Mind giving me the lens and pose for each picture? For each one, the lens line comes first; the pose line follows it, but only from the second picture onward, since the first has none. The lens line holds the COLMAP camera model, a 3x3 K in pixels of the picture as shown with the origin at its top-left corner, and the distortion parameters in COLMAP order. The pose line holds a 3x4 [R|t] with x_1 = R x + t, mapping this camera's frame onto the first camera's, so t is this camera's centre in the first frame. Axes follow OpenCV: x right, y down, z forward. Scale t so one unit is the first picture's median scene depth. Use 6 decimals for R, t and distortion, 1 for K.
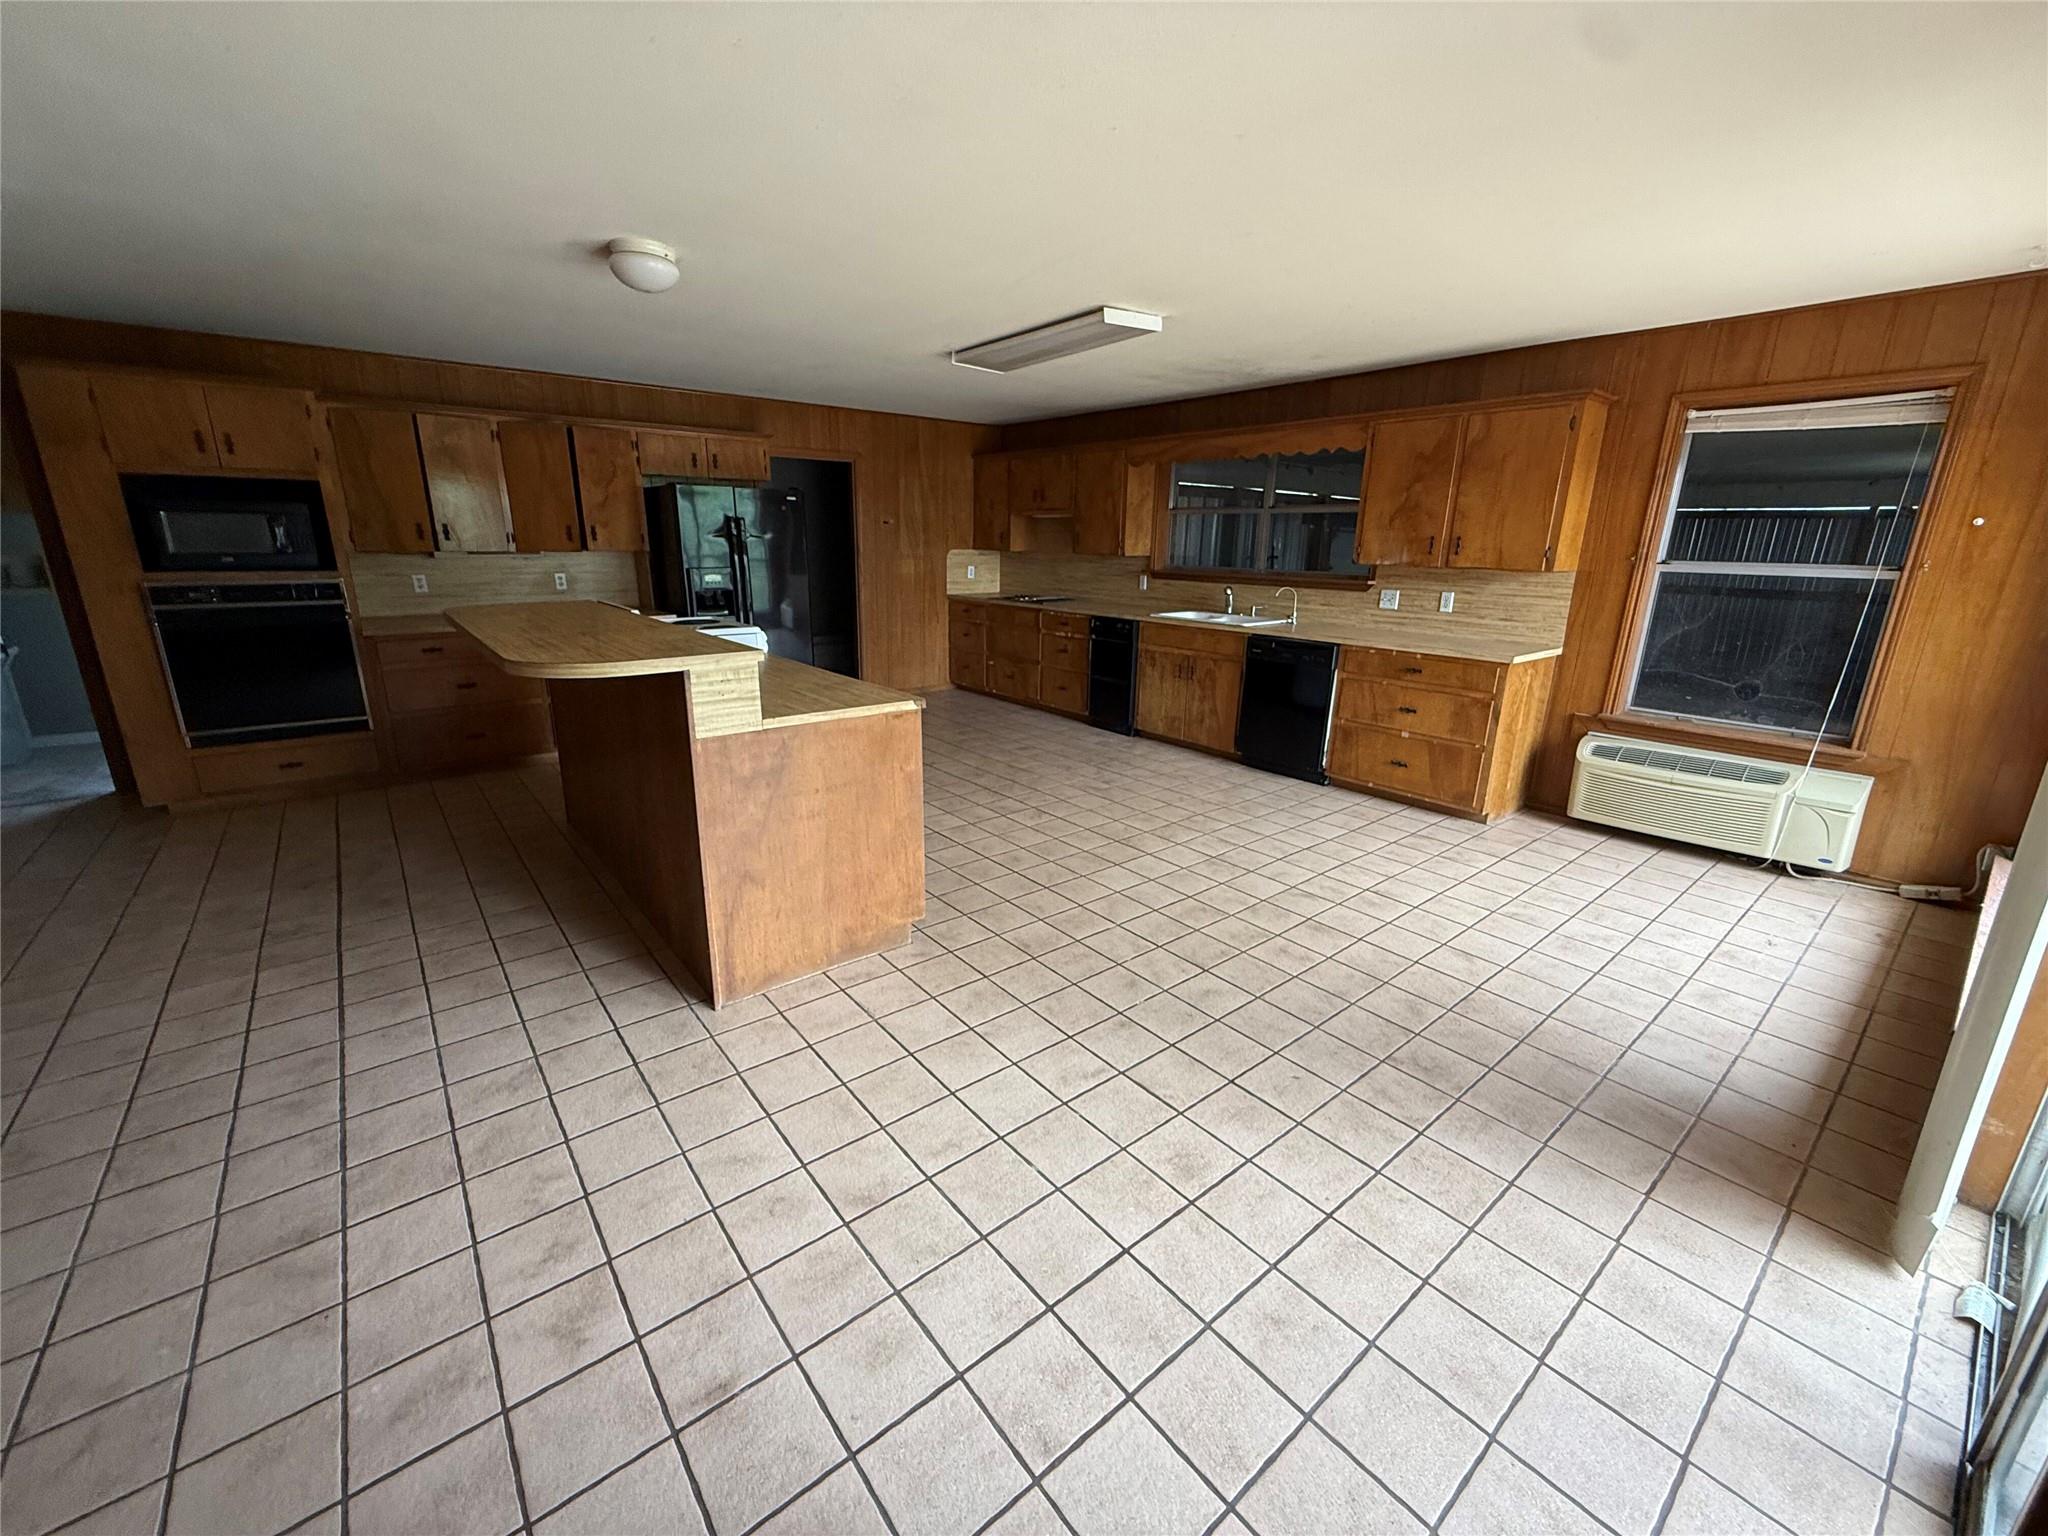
lens RADIAL K [[815.0, 0, 1015.7], [0, 815.0, 765.4], [0, 0, 1]] dist [-0.000003, 0.000110]
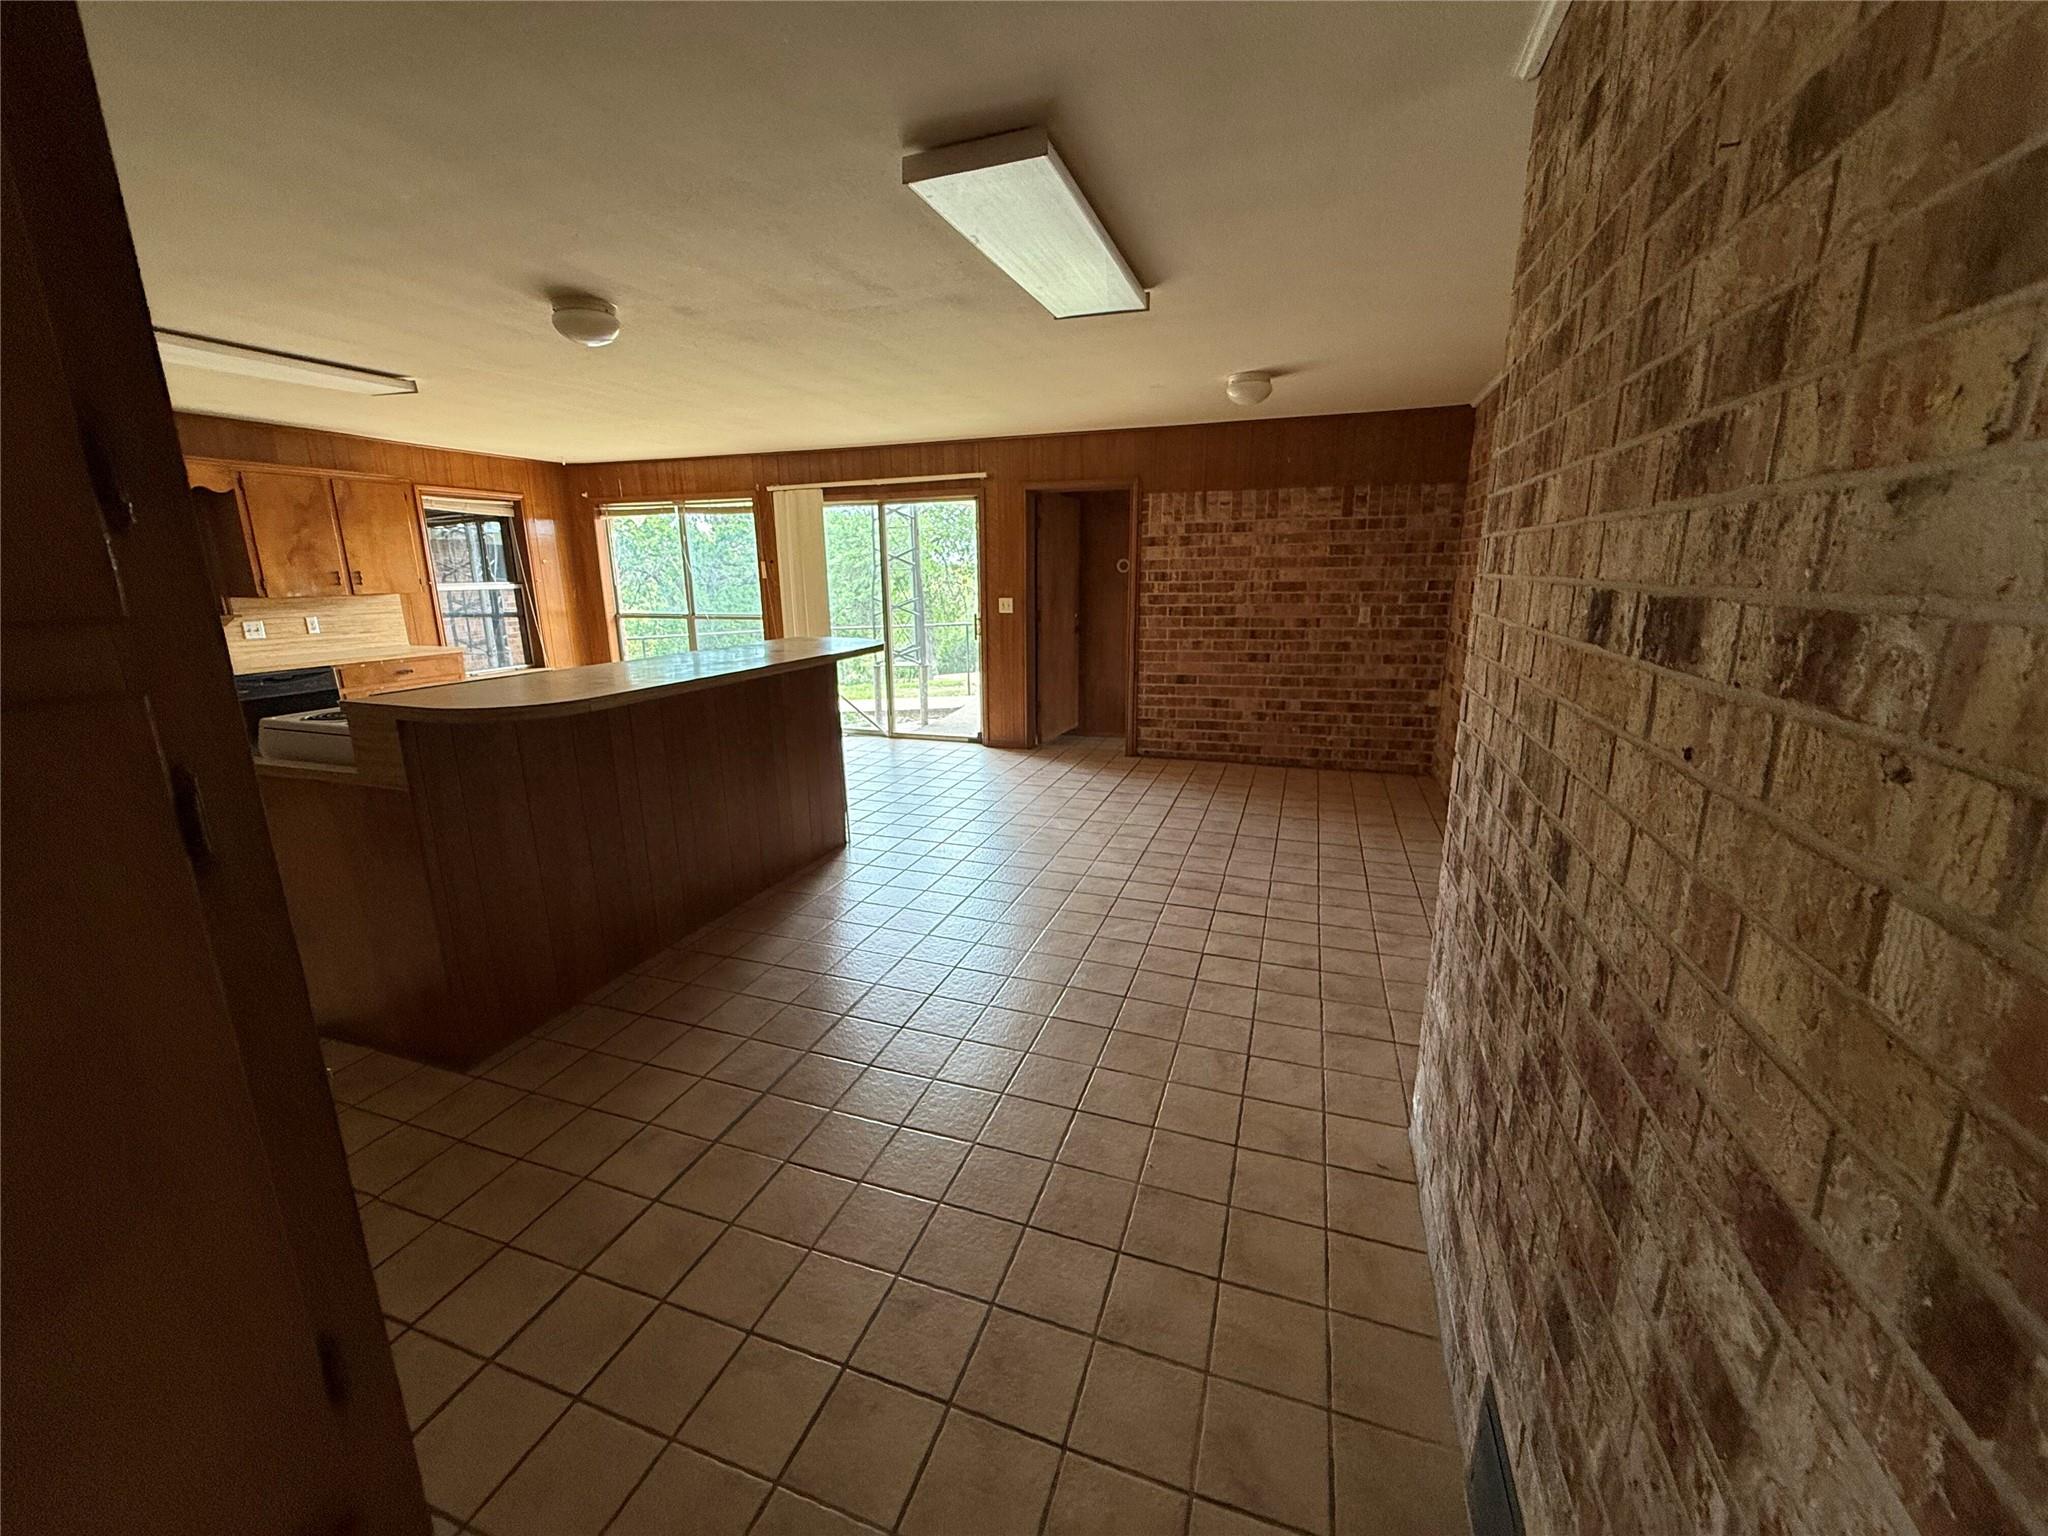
lens RADIAL K [[815.0, 0, 1015.7], [0, 815.0, 765.4], [0, 0, 1]] dist [-0.000003, 0.000110]
pose [[-0.522438, -0.213855, 0.825424, -1.407746], [0.233414, 0.895193, 0.379667, -0.308011], [-0.820107, 0.391018, -0.417767, 0.982958]]
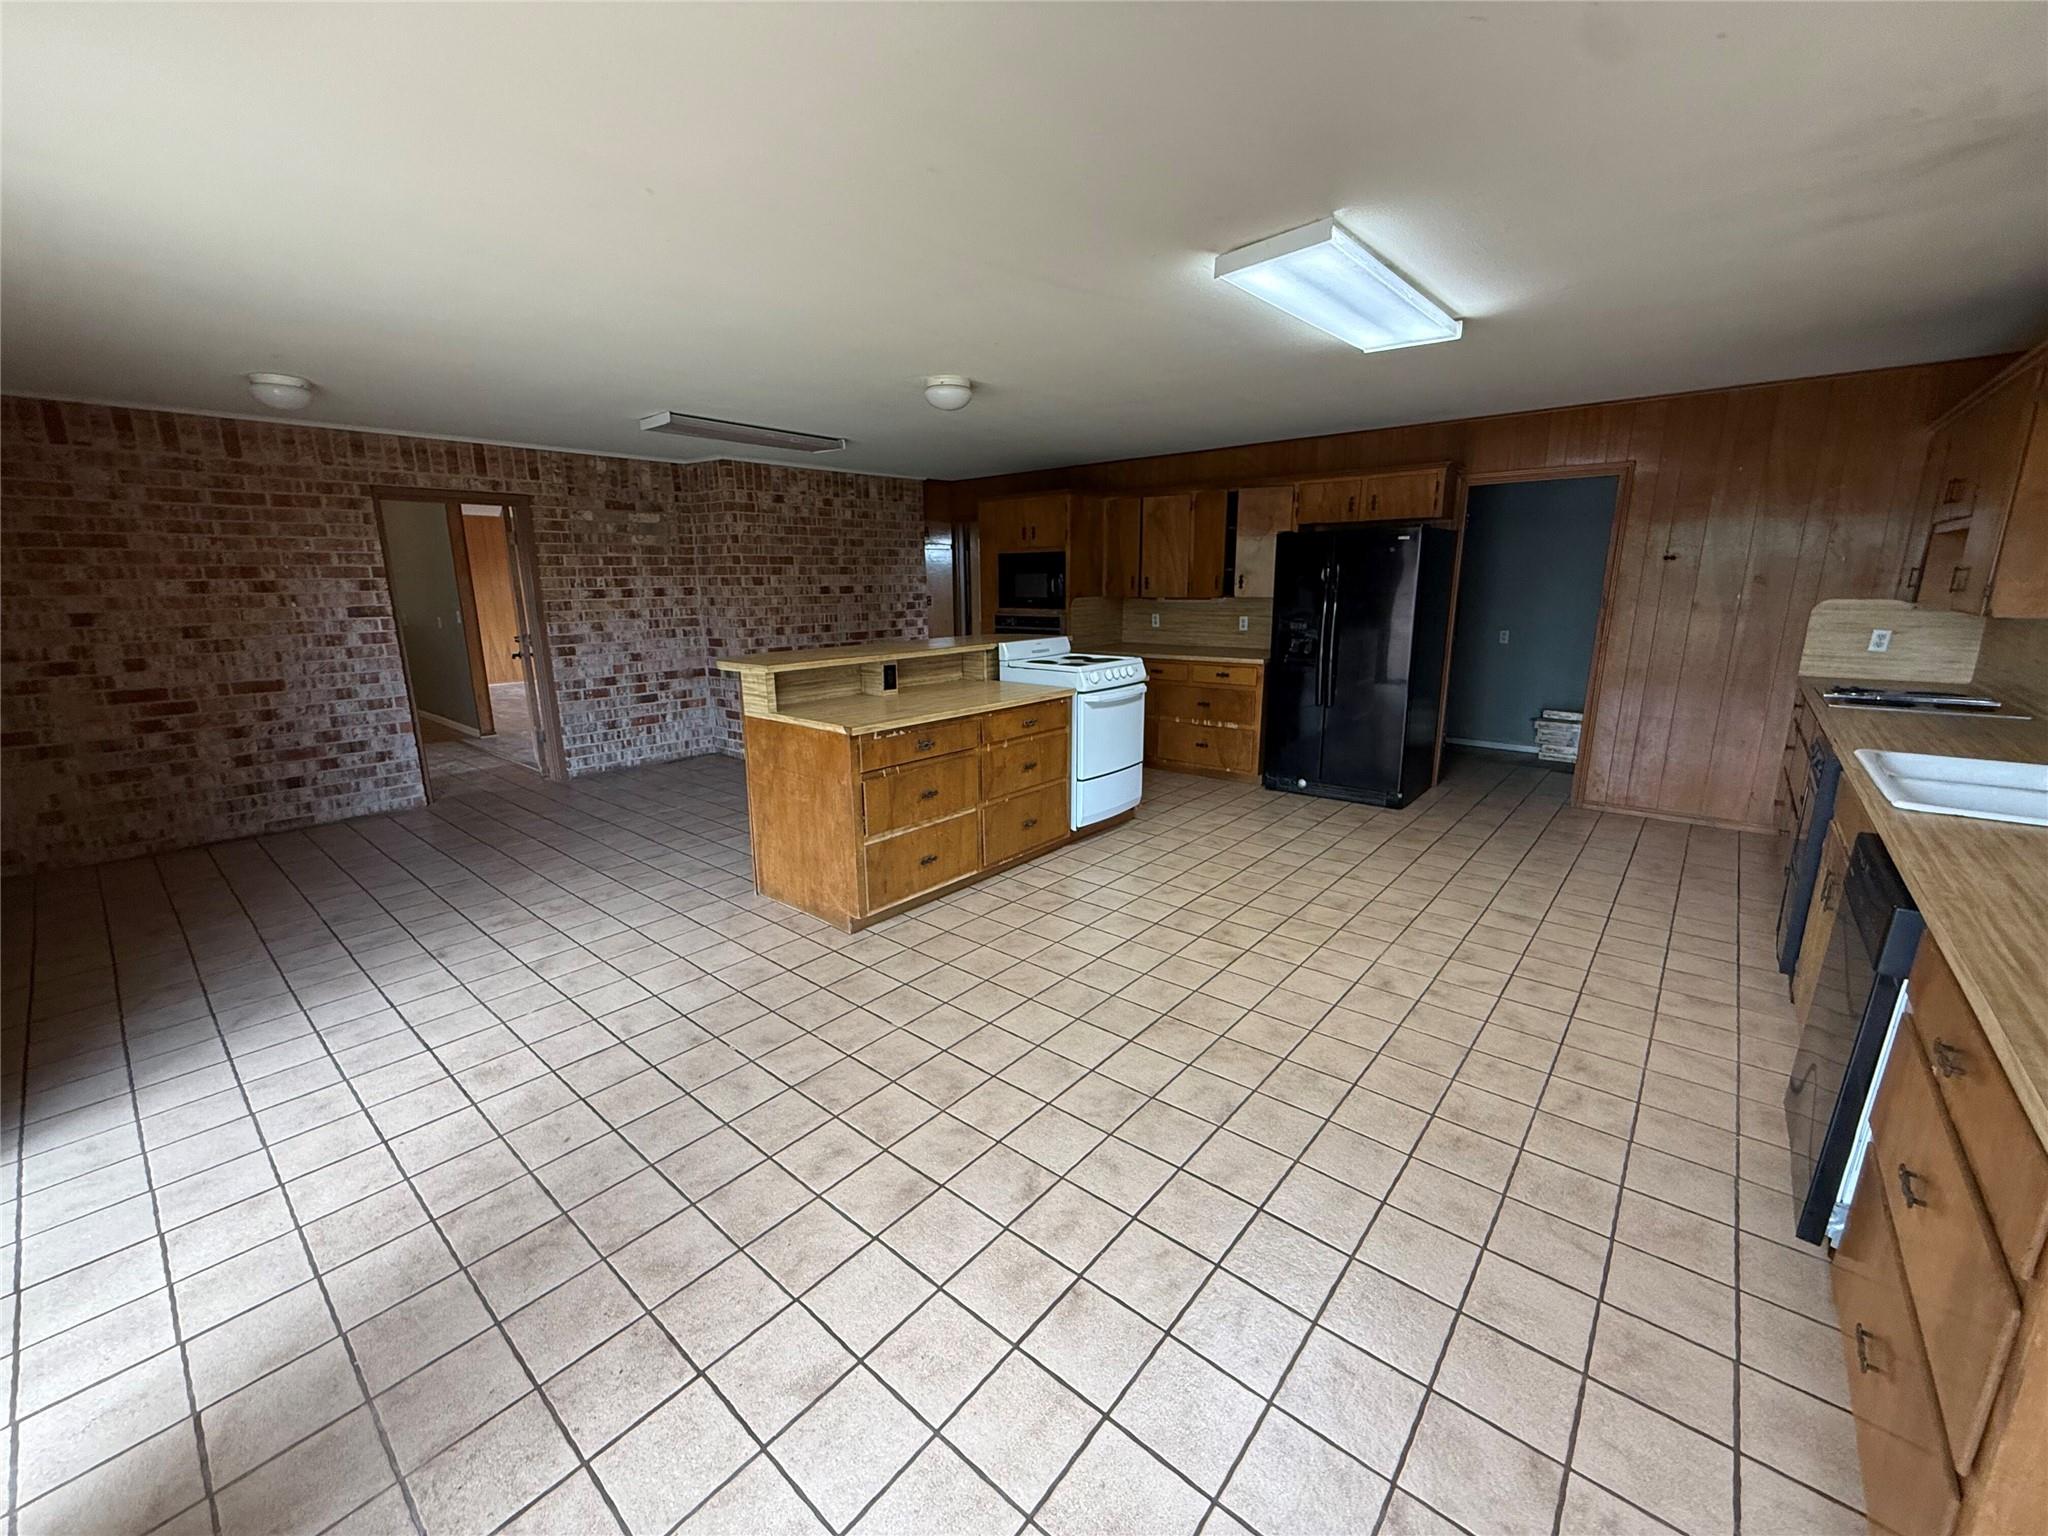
lens RADIAL K [[815.0, 0, 1015.7], [0, 815.0, 765.4], [0, 0, 1]] dist [-0.000003, 0.000110]
pose [[0.183083, 0.205620, -0.961354, 0.810318], [-0.253183, 0.954759, 0.155993, -0.208180], [0.949936, 0.214839, 0.226859, 0.752488]]
